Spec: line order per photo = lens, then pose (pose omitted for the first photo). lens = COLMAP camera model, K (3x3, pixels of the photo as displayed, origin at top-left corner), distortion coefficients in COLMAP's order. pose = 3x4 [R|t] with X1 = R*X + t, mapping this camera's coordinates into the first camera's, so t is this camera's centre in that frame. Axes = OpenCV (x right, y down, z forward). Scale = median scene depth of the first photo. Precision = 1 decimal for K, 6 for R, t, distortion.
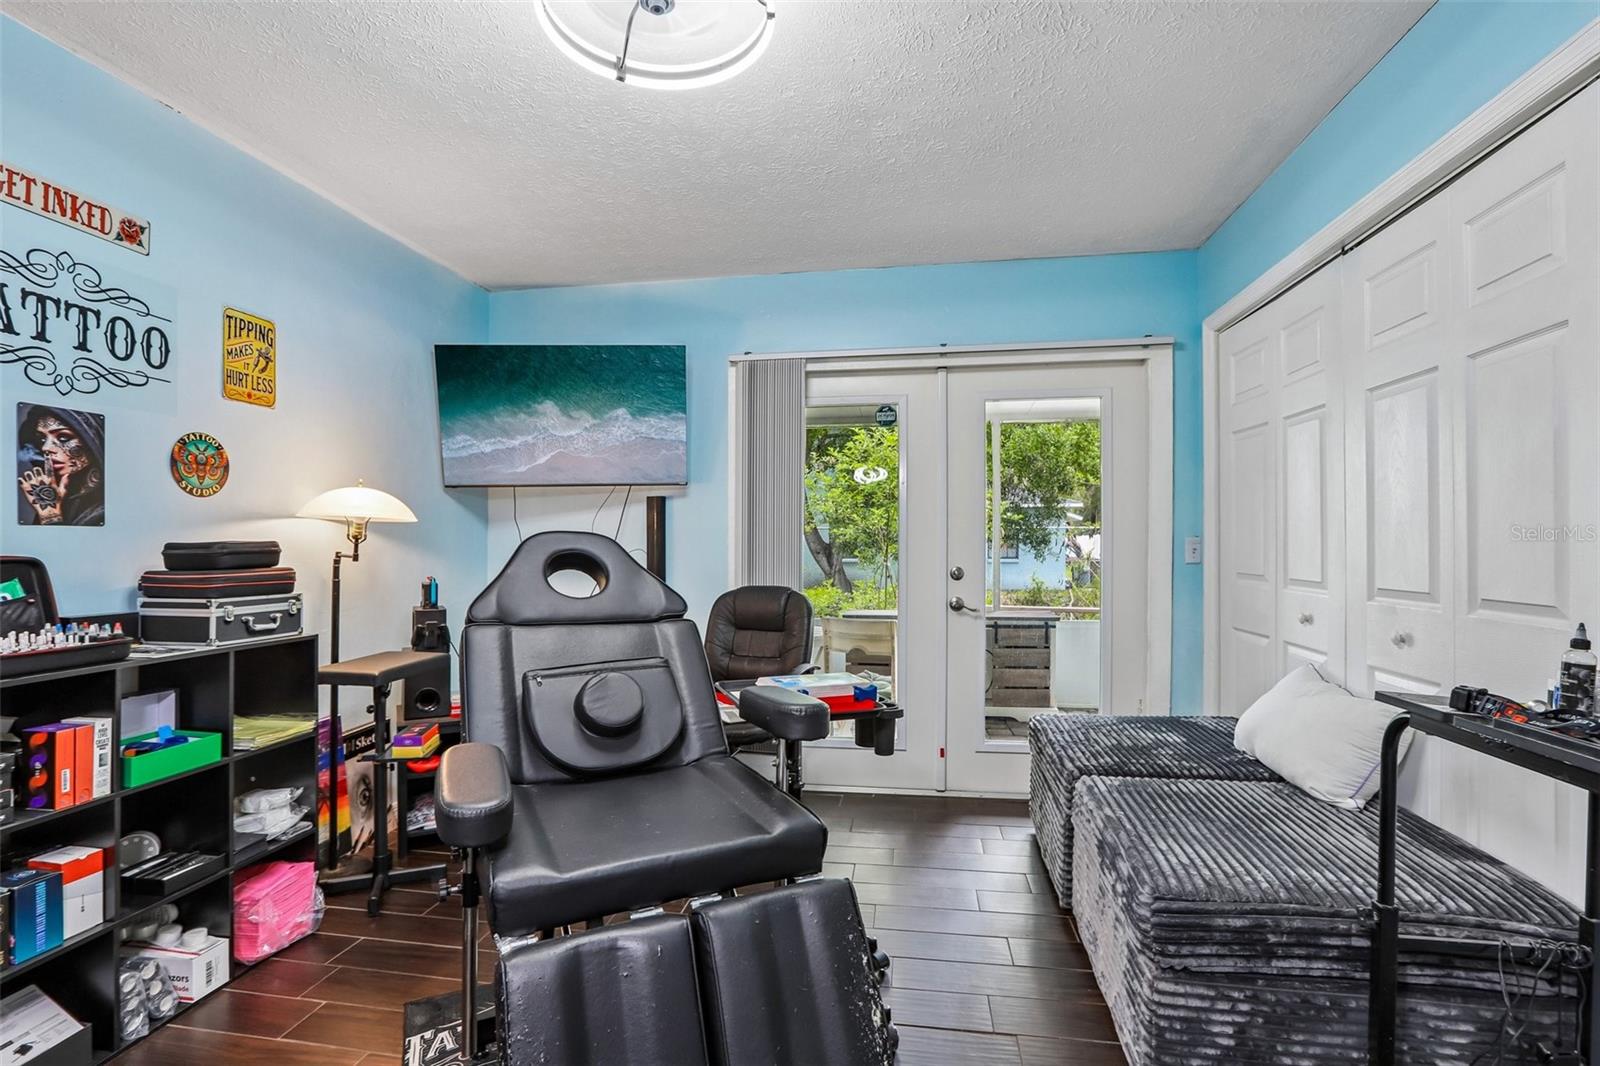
lens RADIAL K [[754.0, 0, 787.1], [0, 754.0, 550.0], [0, 0, 1]] dist [-0.044379, 0.016885]
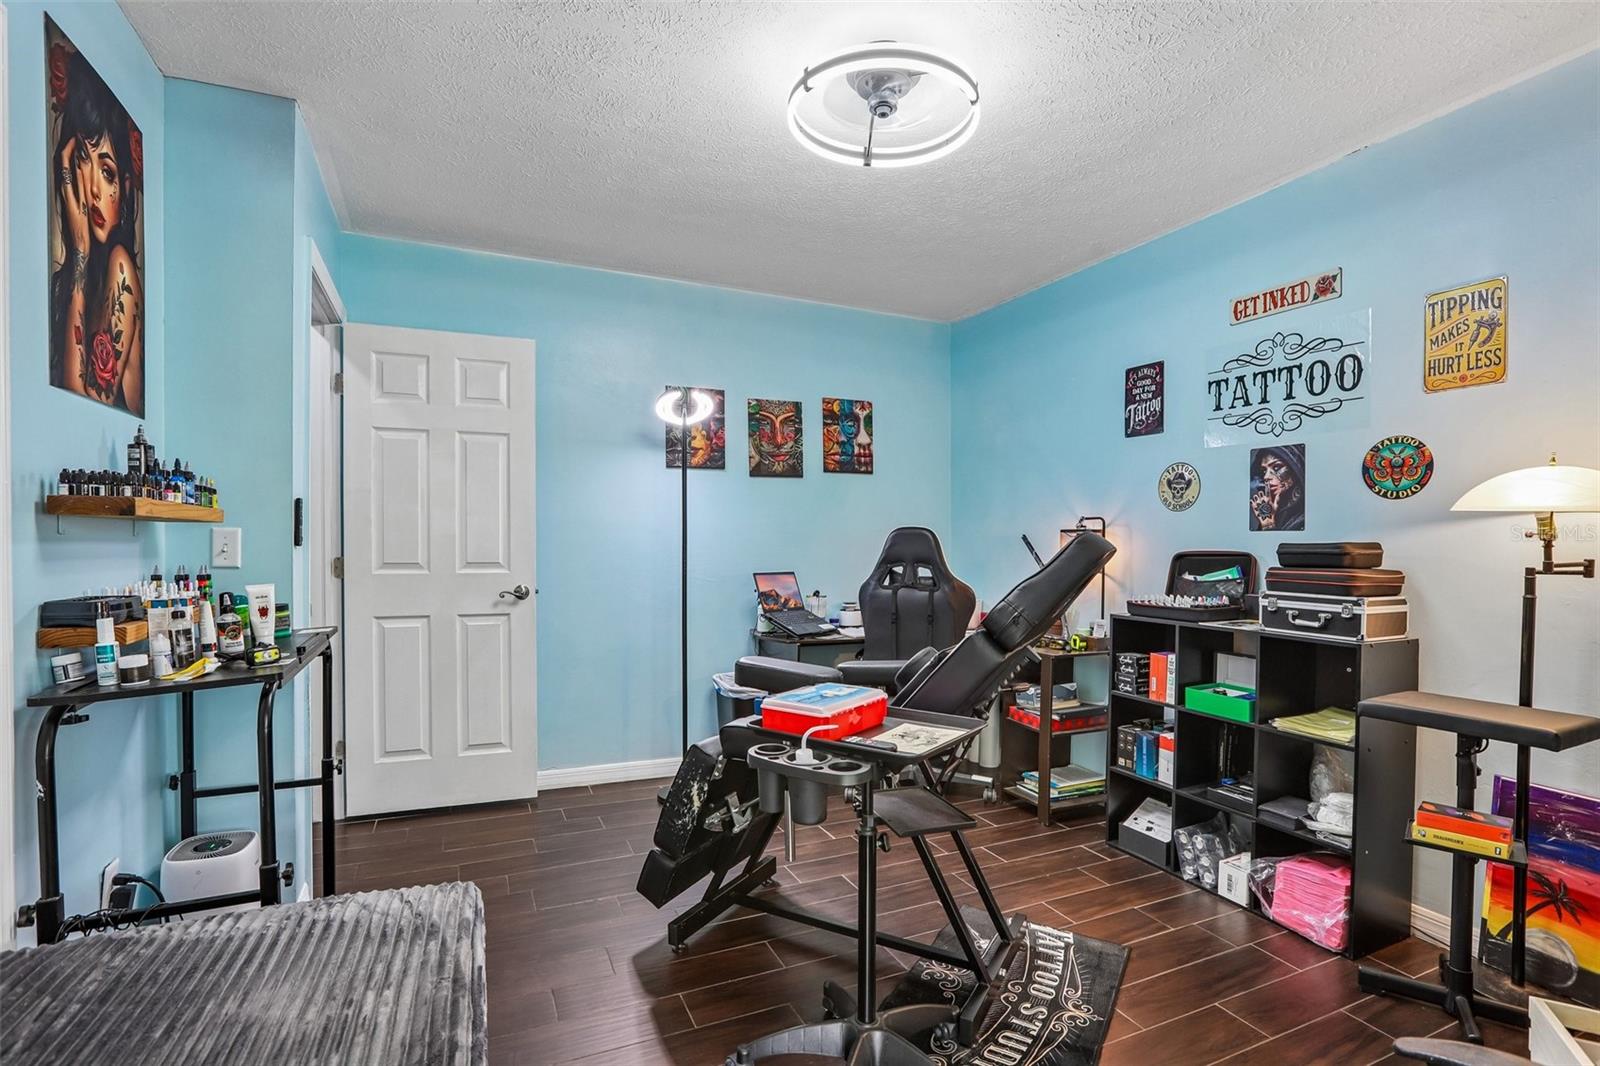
lens RADIAL K [[754.0, 0, 791.9], [0, 754.0, 545.7], [0, 0, 1]] dist [-0.044379, 0.016885]
pose [[-0.827013, 0.004685, -0.562163, 0.535458], [-0.007634, 0.999779, 0.019562, -0.024305], [0.562130, 0.020470, -0.826795, 1.574182]]
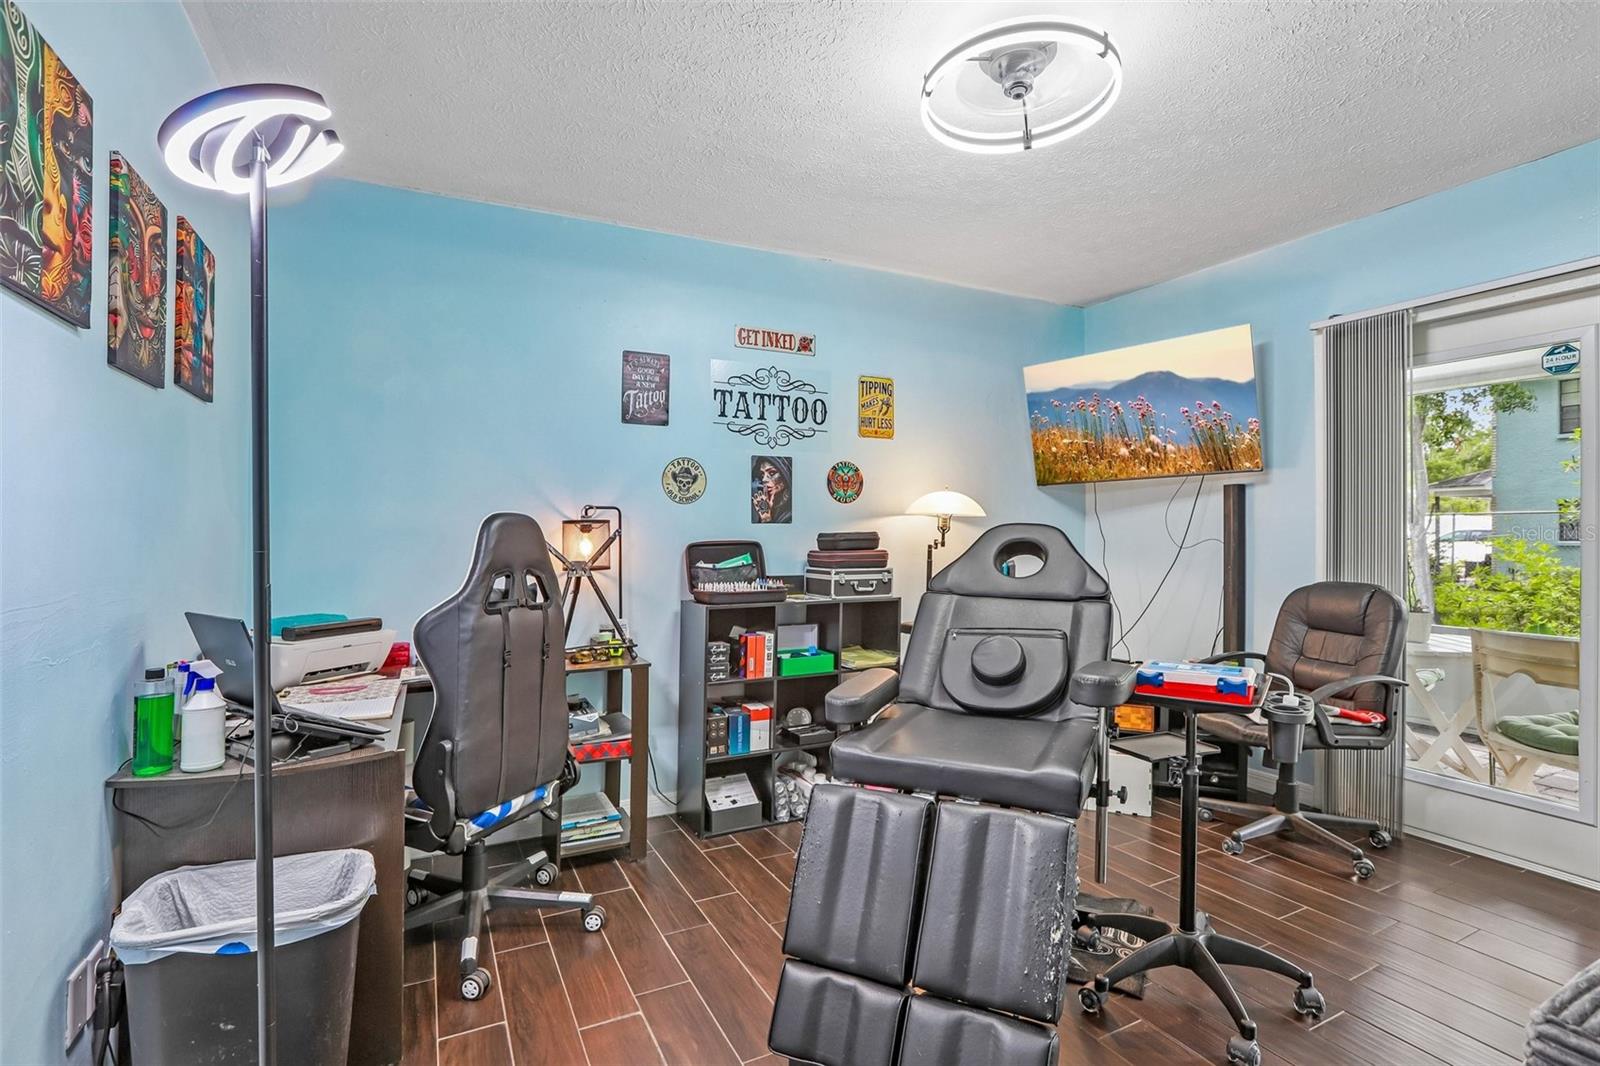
lens RADIAL K [[754.0, 0, 809.6], [0, 754.0, 543.3], [0, 0, 1]] dist [-0.044379, 0.016885]
pose [[0.604103, 0.010620, -0.796835, 0.476101], [-0.005549, 0.999943, 0.009120, -0.002534], [0.796887, -0.001087, 0.604128, -0.011767]]
